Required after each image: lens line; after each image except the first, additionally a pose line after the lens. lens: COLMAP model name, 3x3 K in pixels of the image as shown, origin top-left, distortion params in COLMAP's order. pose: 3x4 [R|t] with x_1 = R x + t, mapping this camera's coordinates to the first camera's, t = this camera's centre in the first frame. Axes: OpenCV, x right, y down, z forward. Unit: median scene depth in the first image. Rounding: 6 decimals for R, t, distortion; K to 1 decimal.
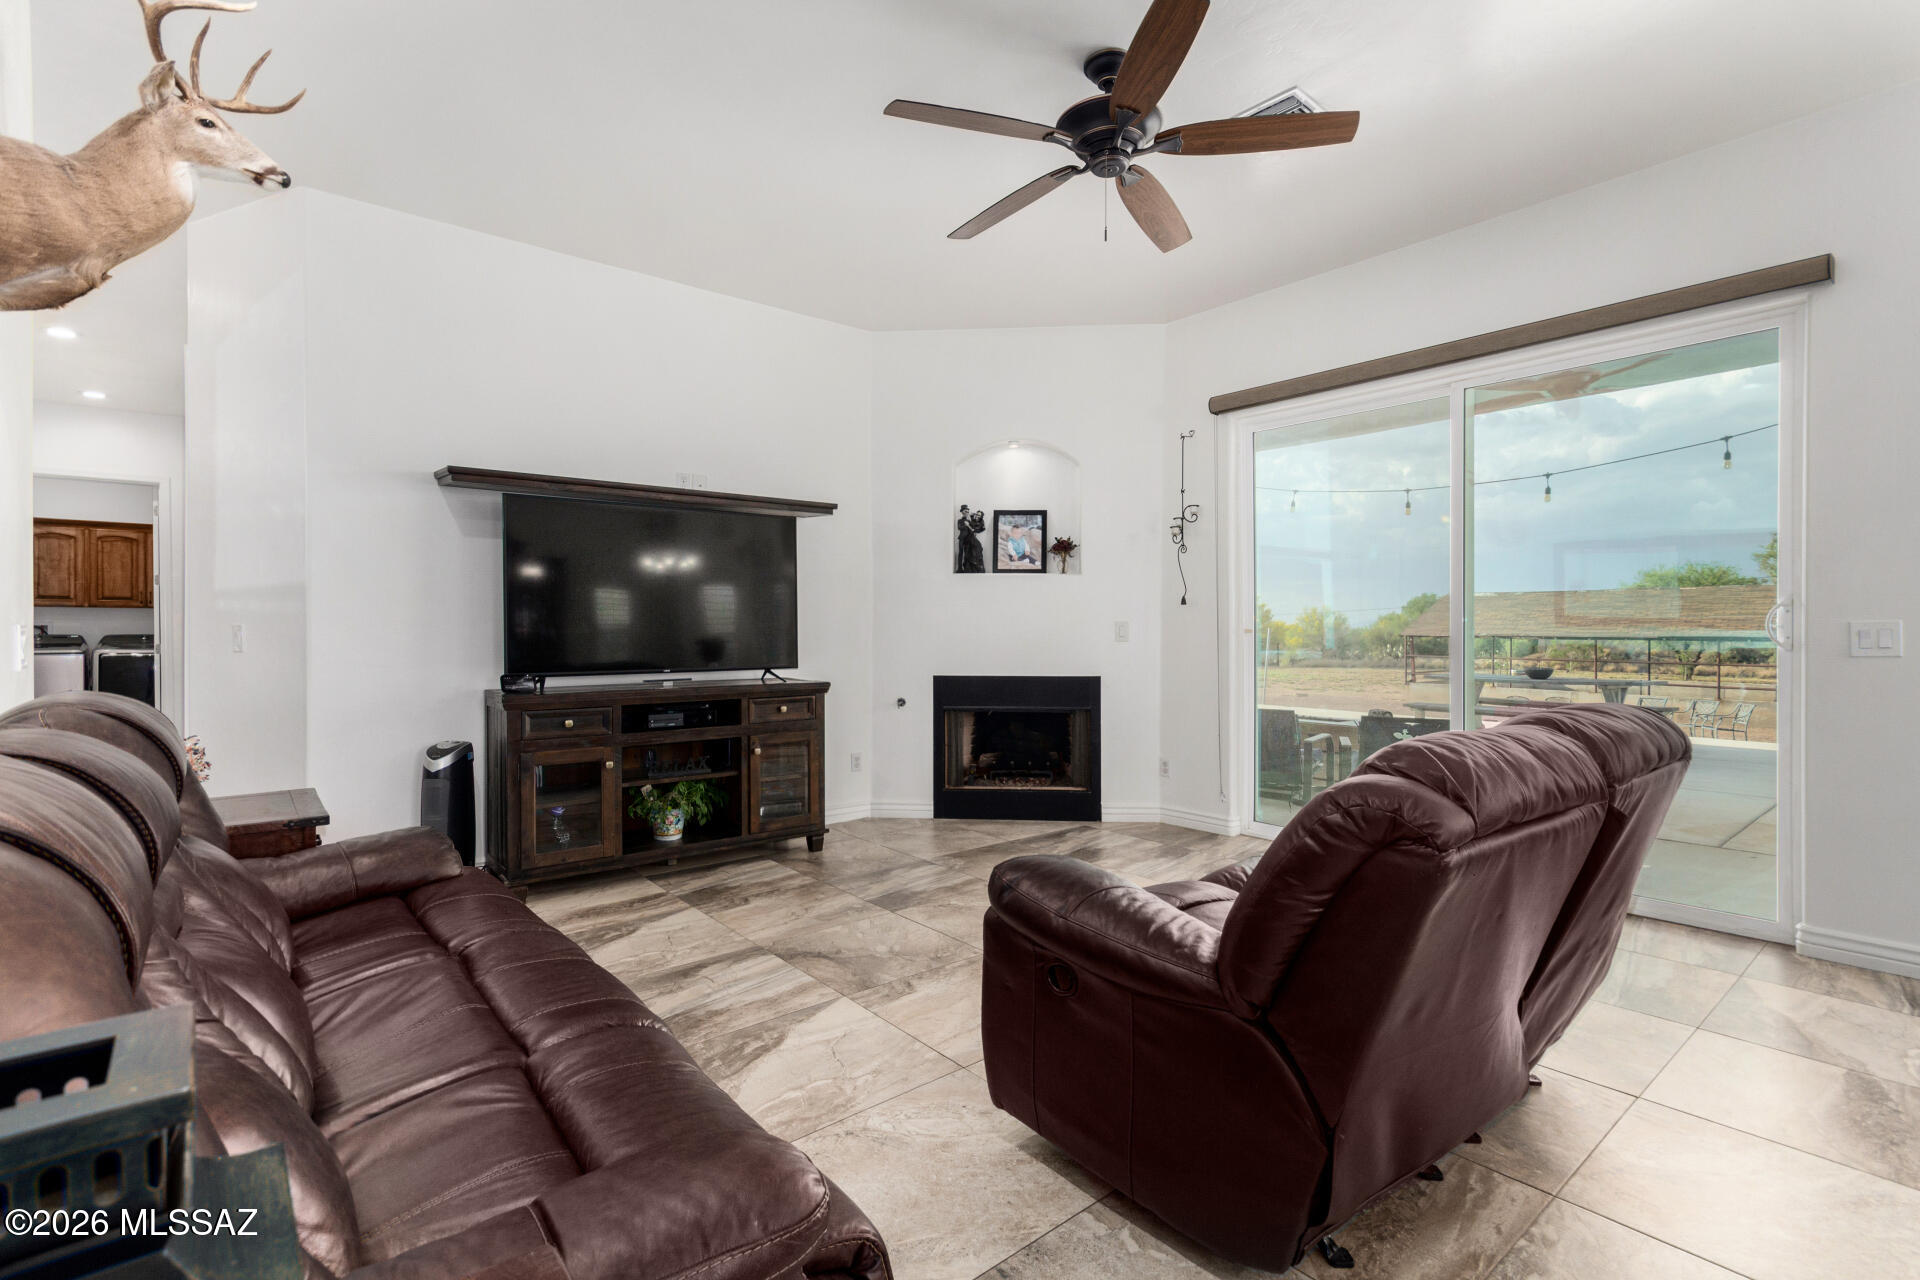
lens RADIAL K [[896.4, 0, 981.2], [0, 896.4, 634.5], [0, 0, 1]] dist [0.000477, 0.009501]
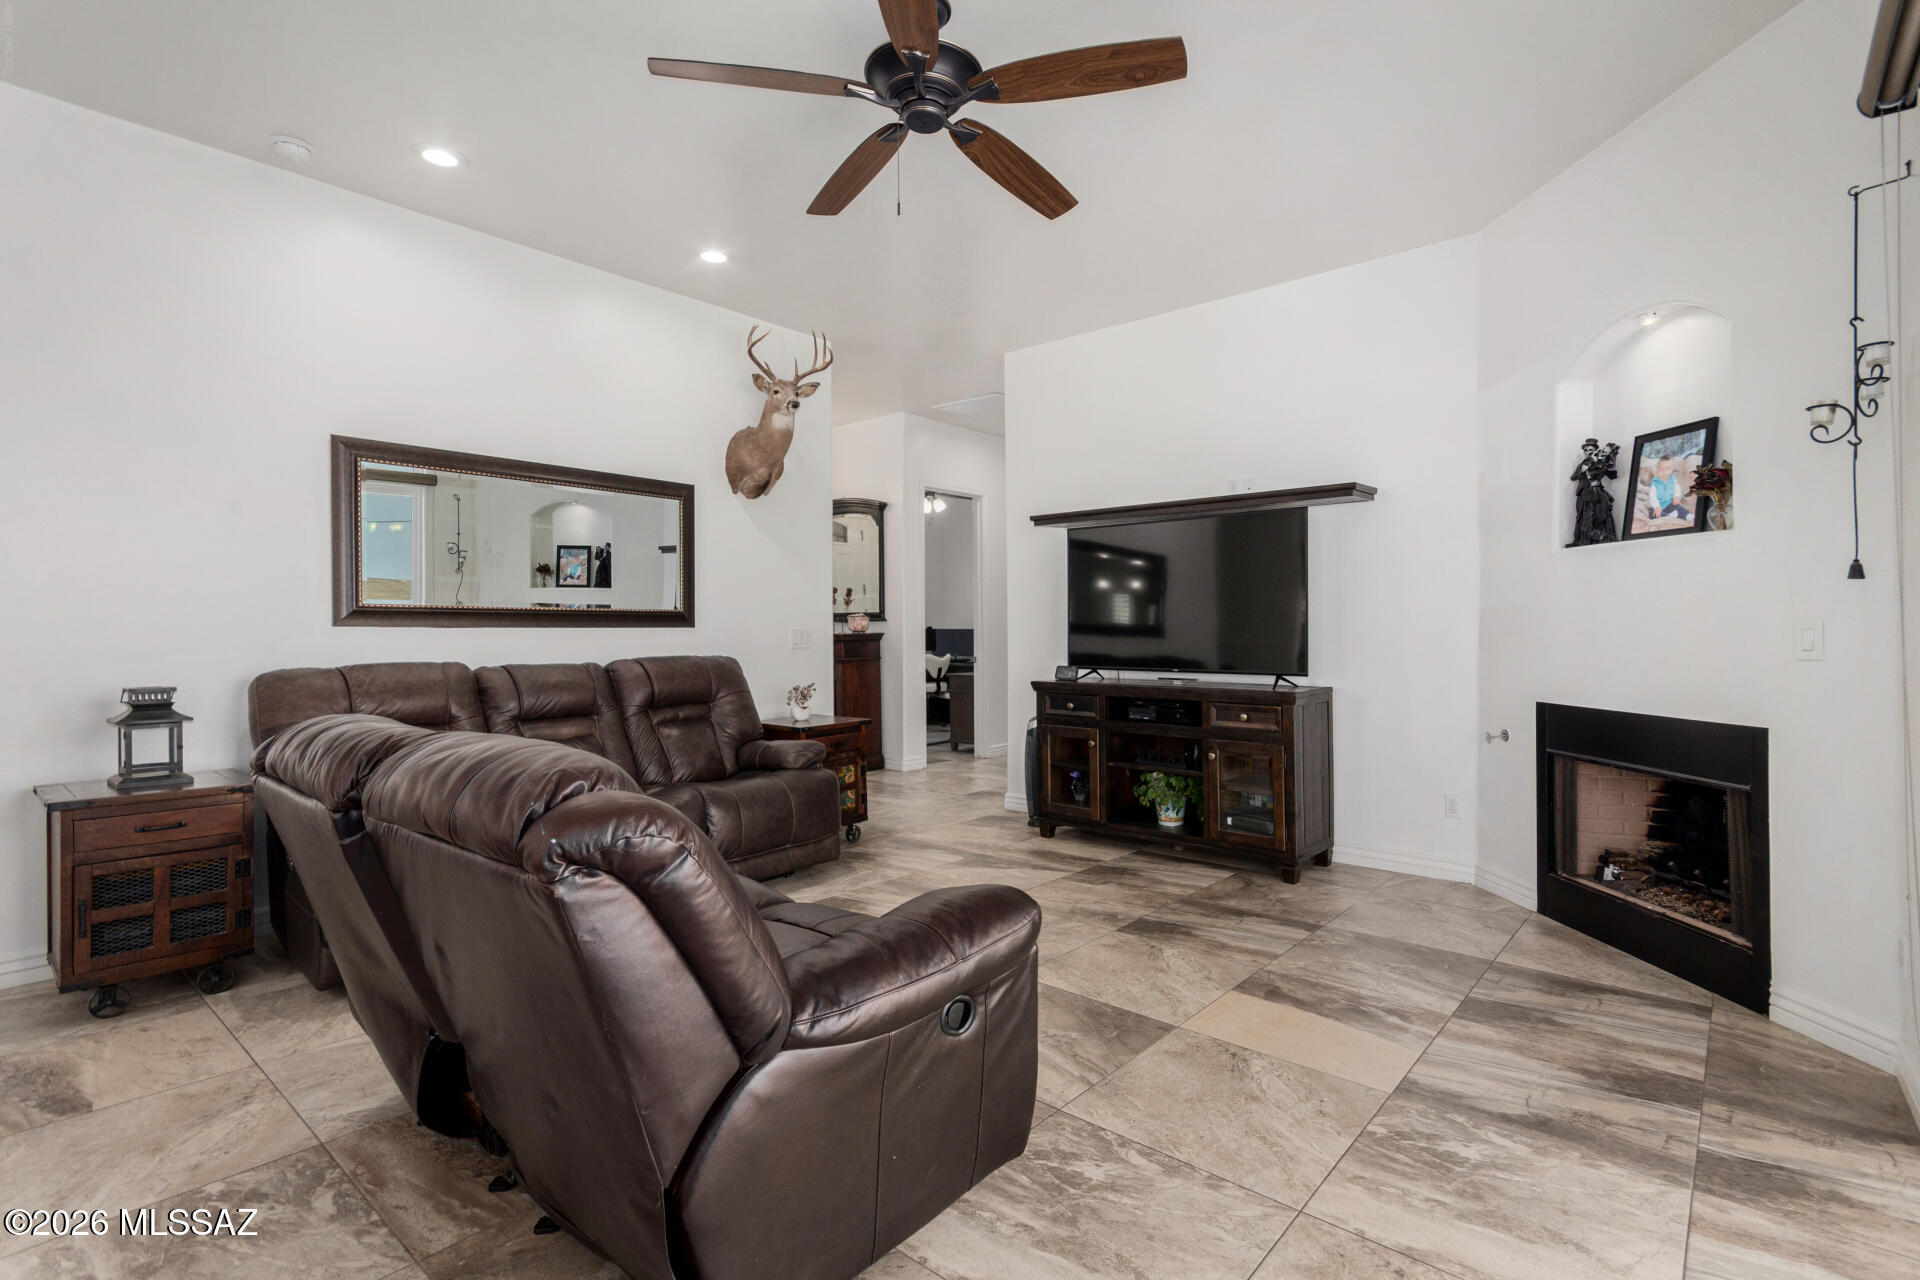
lens RADIAL K [[896.4, 0, 981.2], [0, 896.4, 634.5], [0, 0, 1]] dist [0.000477, 0.009501]
pose [[0.170338, 0.005590, -0.985370, 0.619434], [-0.010987, 0.999933, 0.003773, -0.003558], [0.985324, 0.010184, 0.170388, 0.535158]]
